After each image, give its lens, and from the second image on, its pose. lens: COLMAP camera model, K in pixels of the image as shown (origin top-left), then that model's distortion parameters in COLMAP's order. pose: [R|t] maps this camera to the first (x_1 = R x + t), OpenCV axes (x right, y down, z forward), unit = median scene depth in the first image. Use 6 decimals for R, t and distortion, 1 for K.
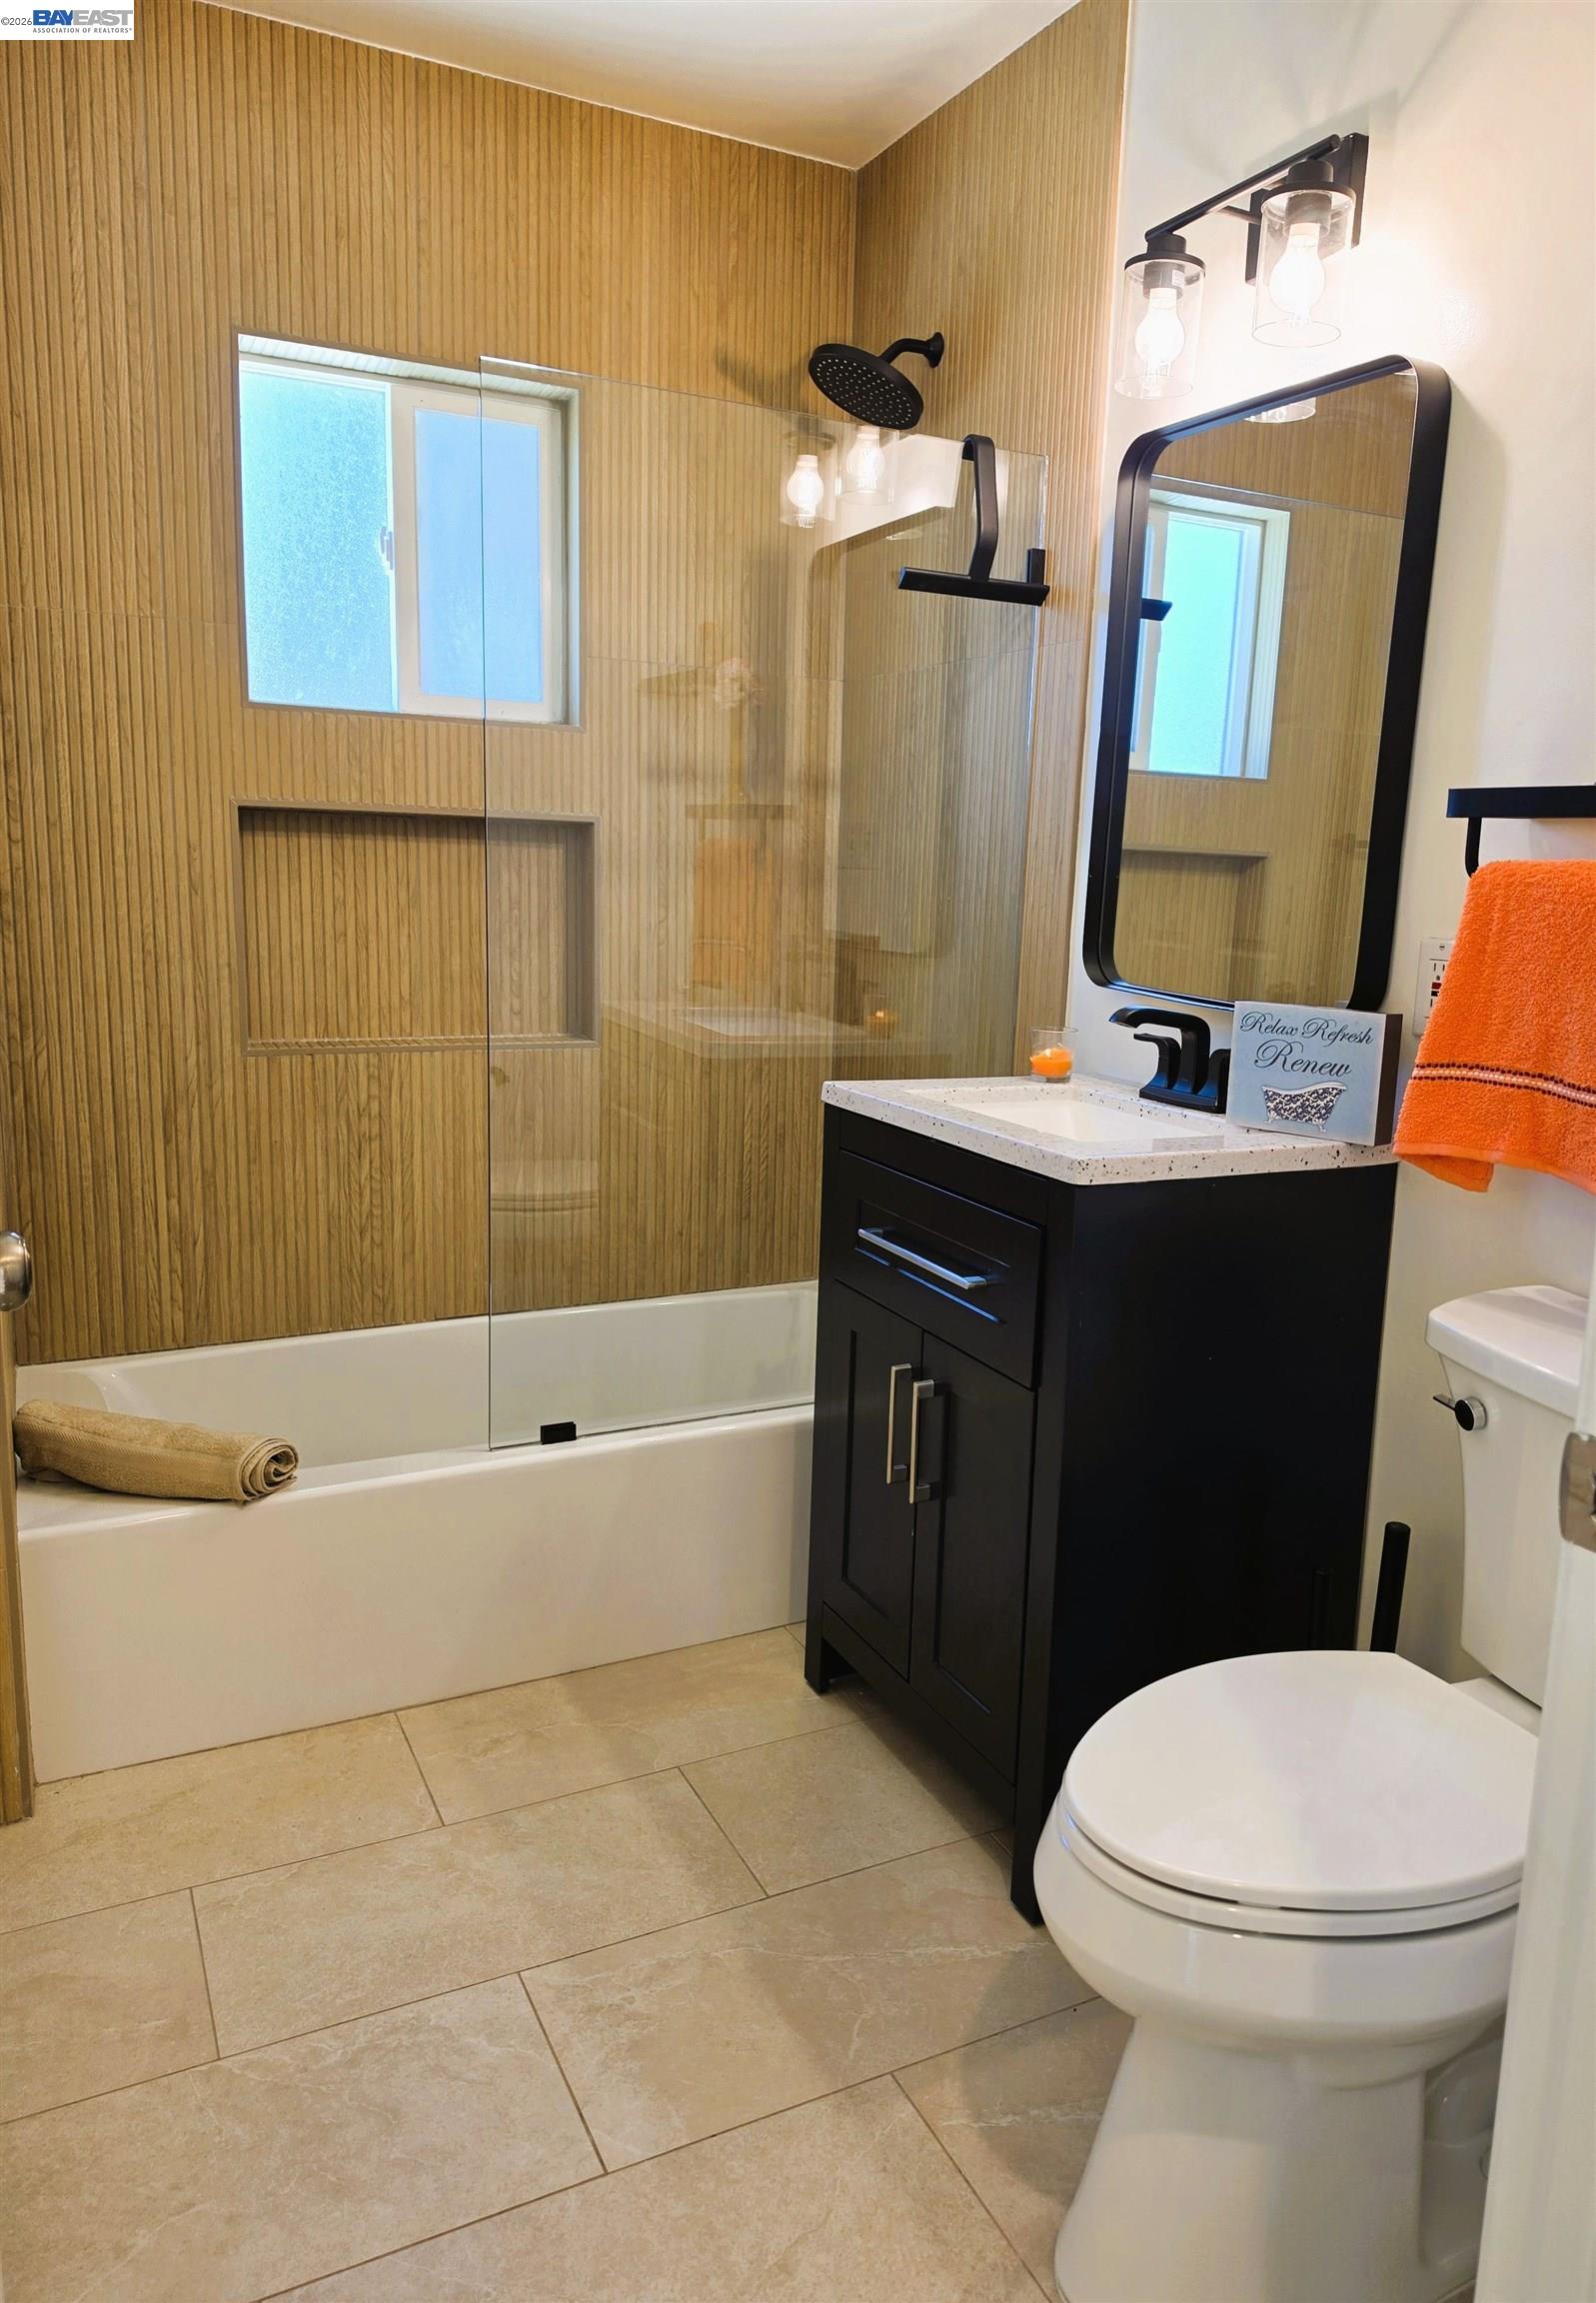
lens RADIAL K [[1566.6, 0, 799.1], [0, 1566.6, 1151.1], [0, 0, 1]] dist [0.002408, 0.000204]
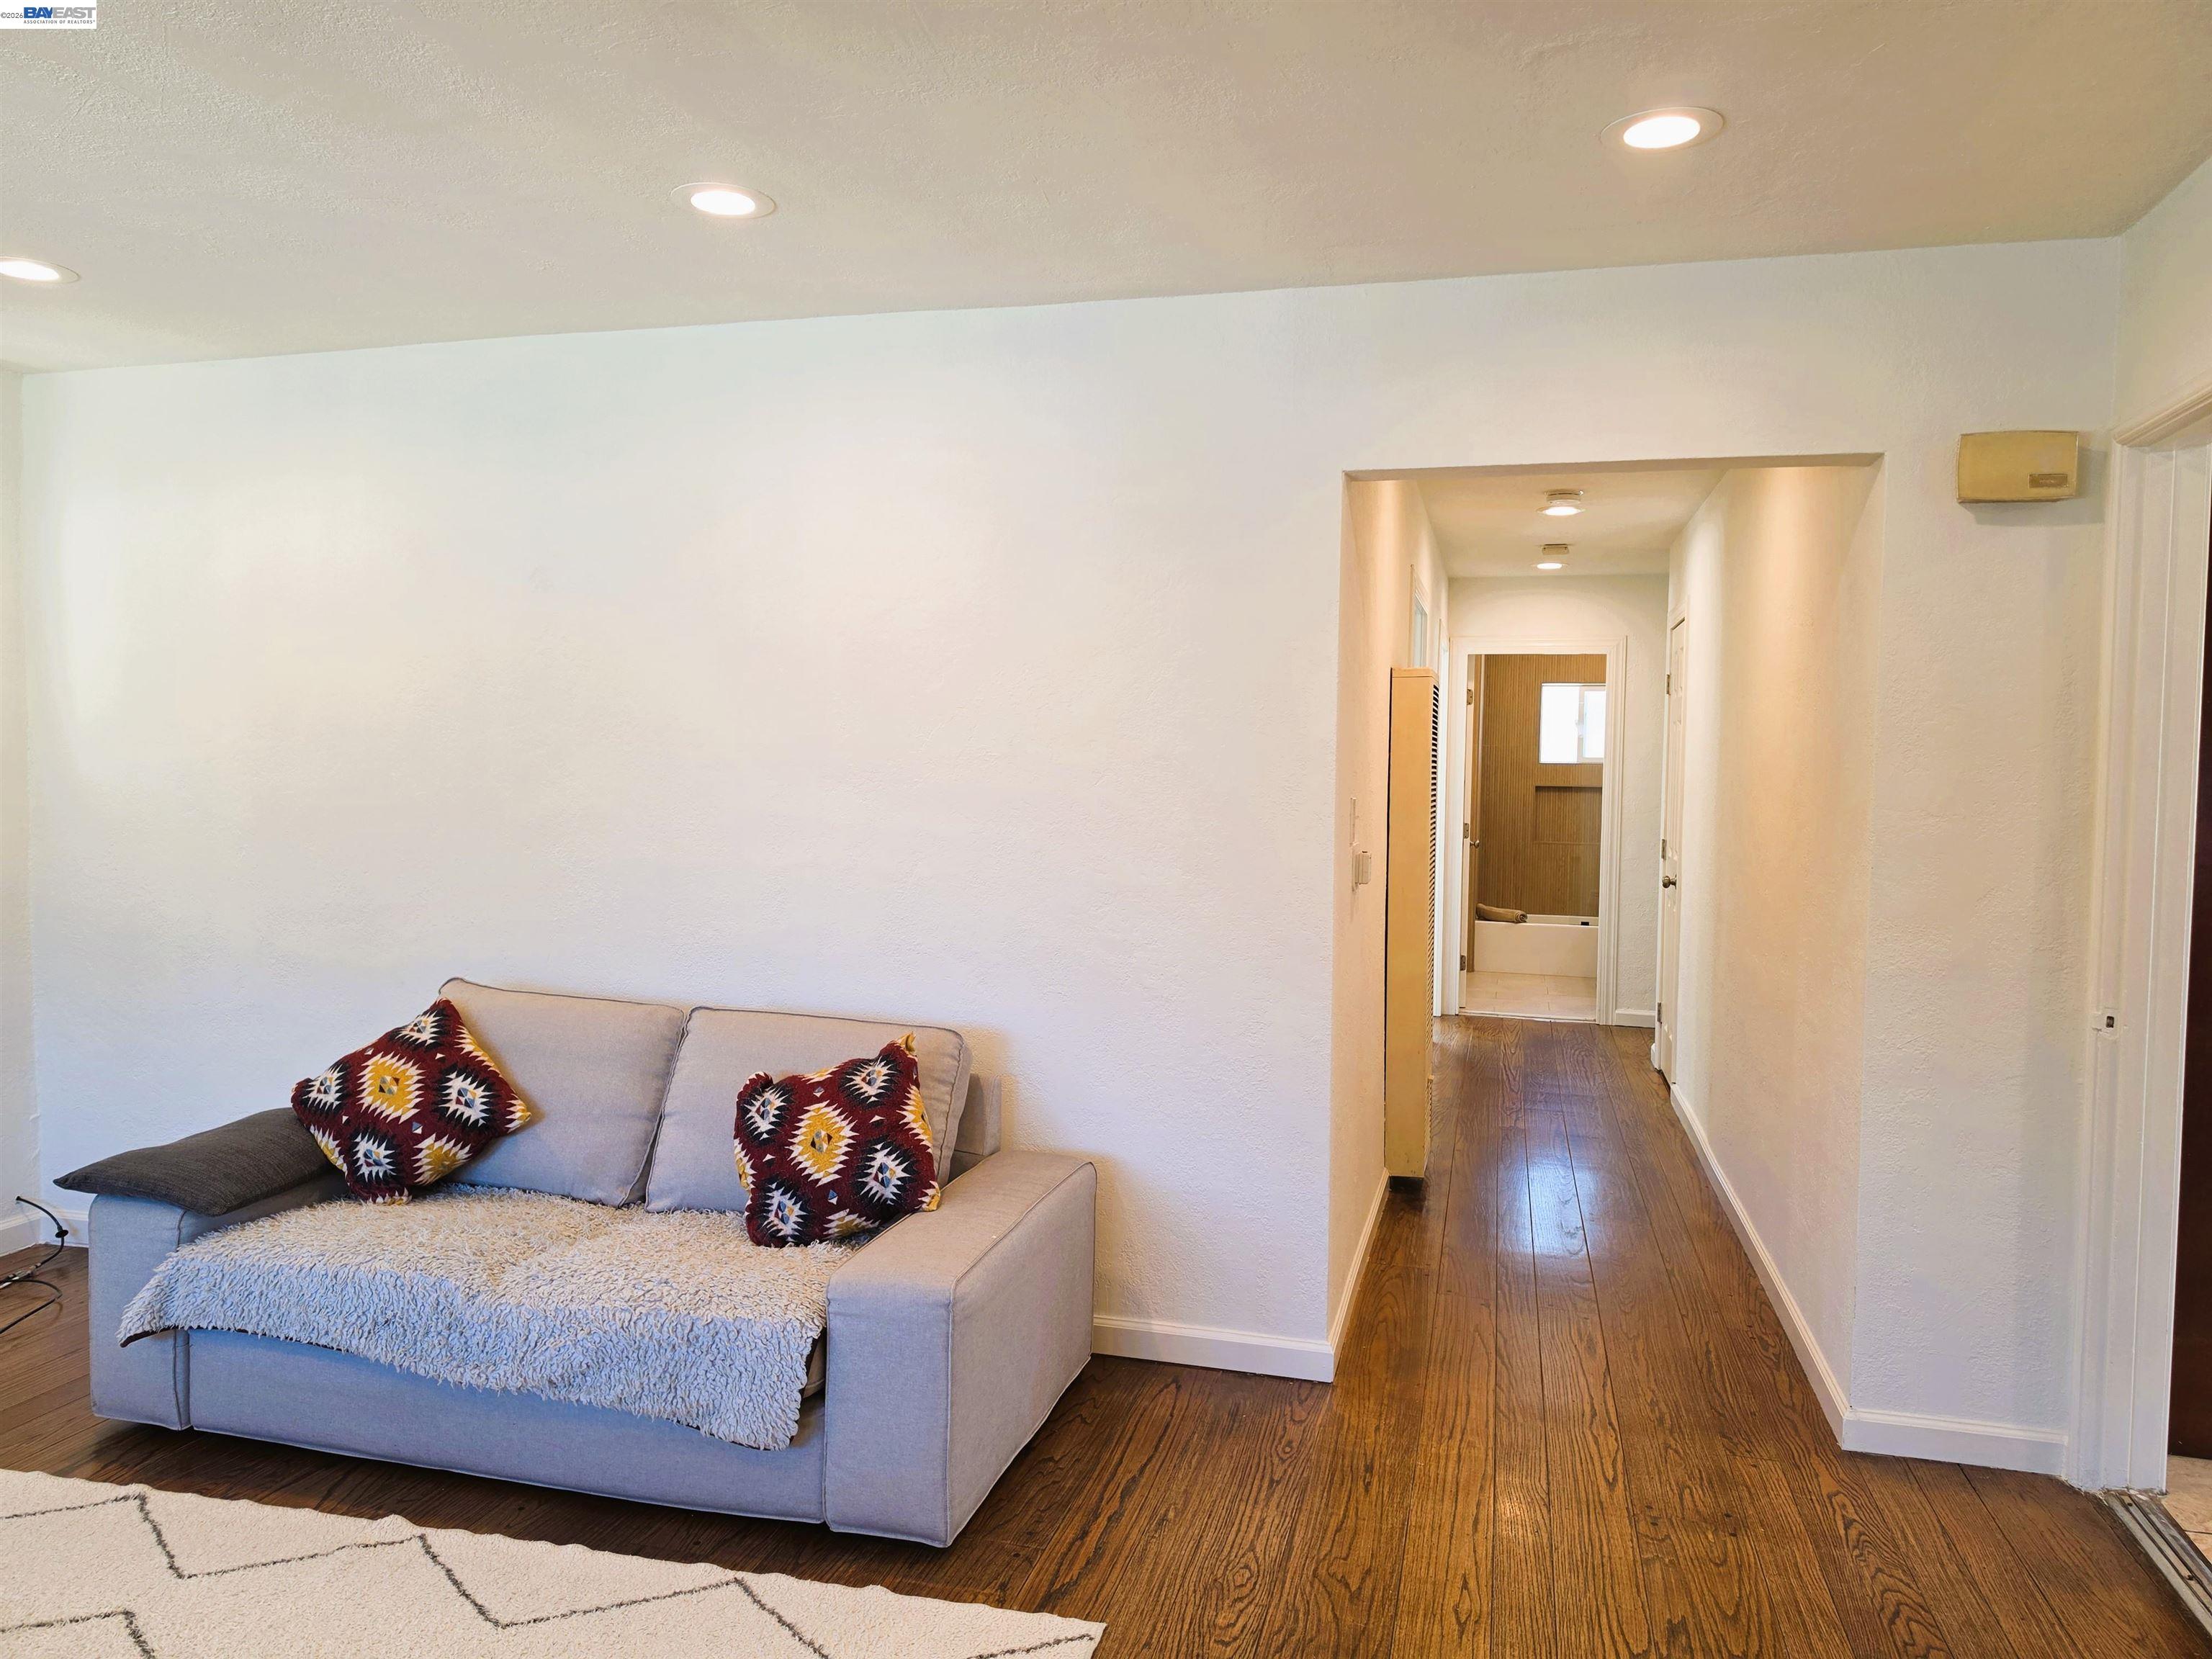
lens RADIAL K [[1518.3, 0, 1106.5], [0, 1518.3, 831.1], [0, 0, 1]] dist [0.028882, -0.006666]
pose [[0.749553, 0.015982, -0.661751, 1.558431], [-0.117672, 0.987003, -0.109448, 0.510385], [0.651401, 0.159906, 0.741692, -2.914550]]
